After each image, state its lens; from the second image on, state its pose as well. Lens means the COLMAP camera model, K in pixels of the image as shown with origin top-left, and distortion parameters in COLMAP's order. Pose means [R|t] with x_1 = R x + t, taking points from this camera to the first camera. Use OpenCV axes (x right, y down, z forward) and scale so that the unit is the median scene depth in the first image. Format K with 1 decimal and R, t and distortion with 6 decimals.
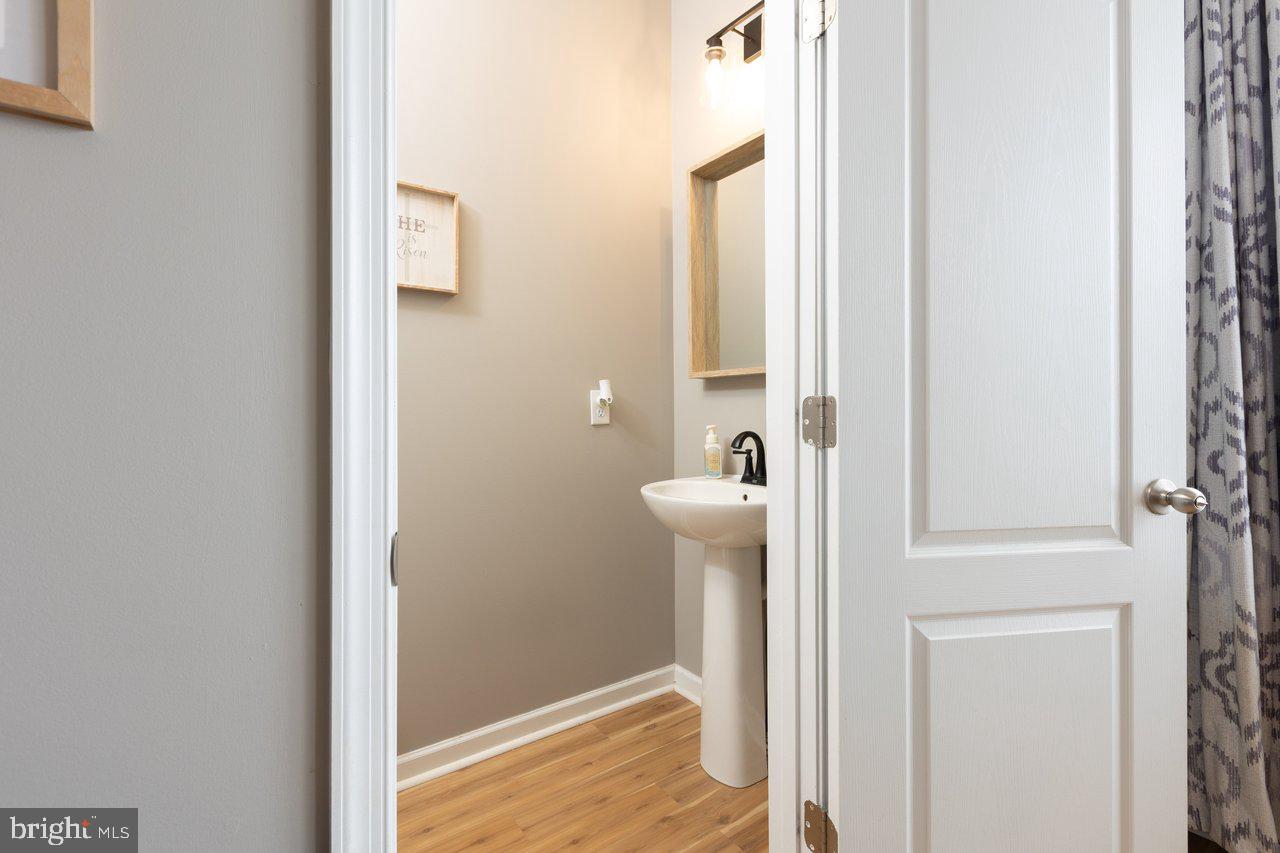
lens RADIAL K [[573.5, 0, 637.4], [0, 573.5, 412.0], [0, 0, 1]] dist [0.001093, -0.000101]
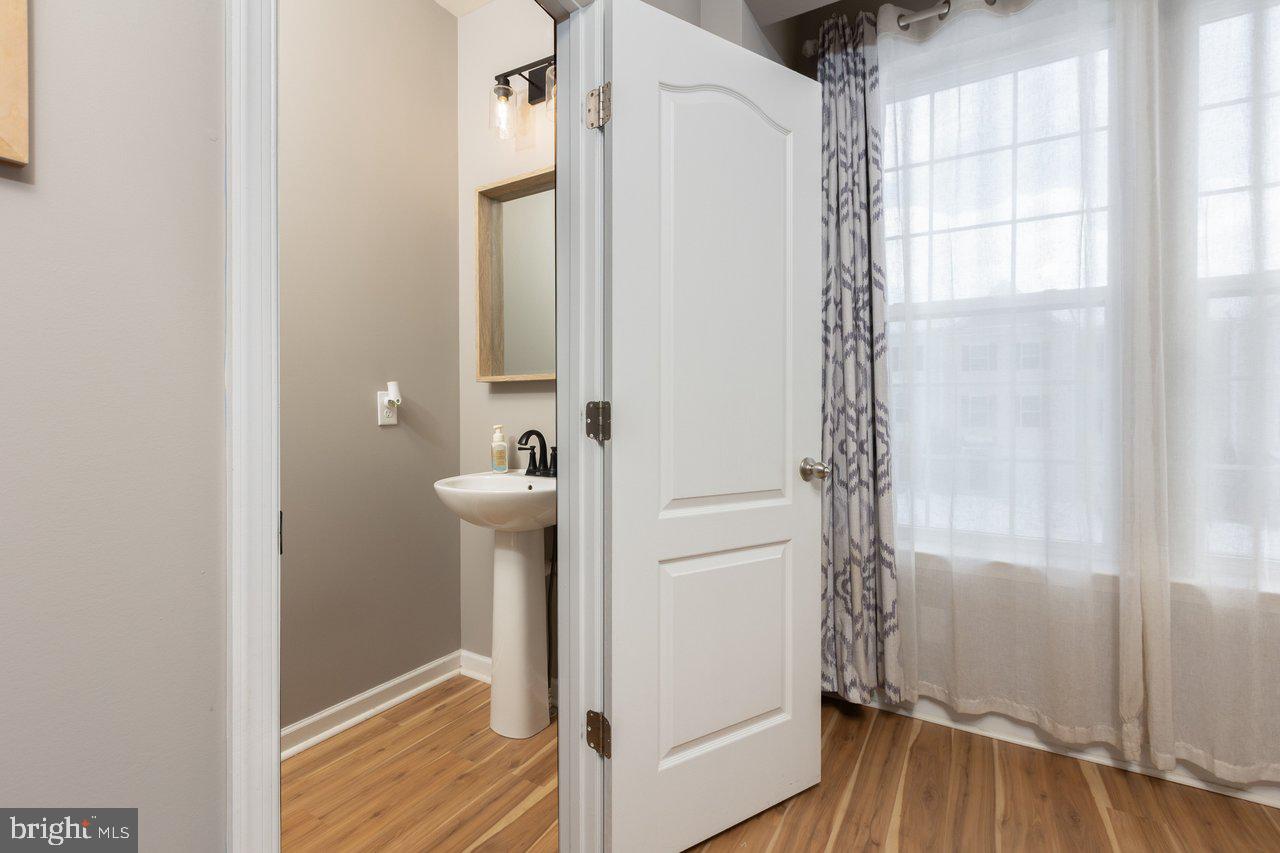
lens RADIAL K [[573.5, 0, 637.4], [0, 573.5, 412.0], [0, 0, 1]] dist [0.001093, -0.000101]
pose [[0.920011, 0.003270, 0.391879, -0.066300], [-0.002546, 0.999994, -0.002367, -0.000064], [-0.391885, 0.001180, 0.920014, -0.140514]]
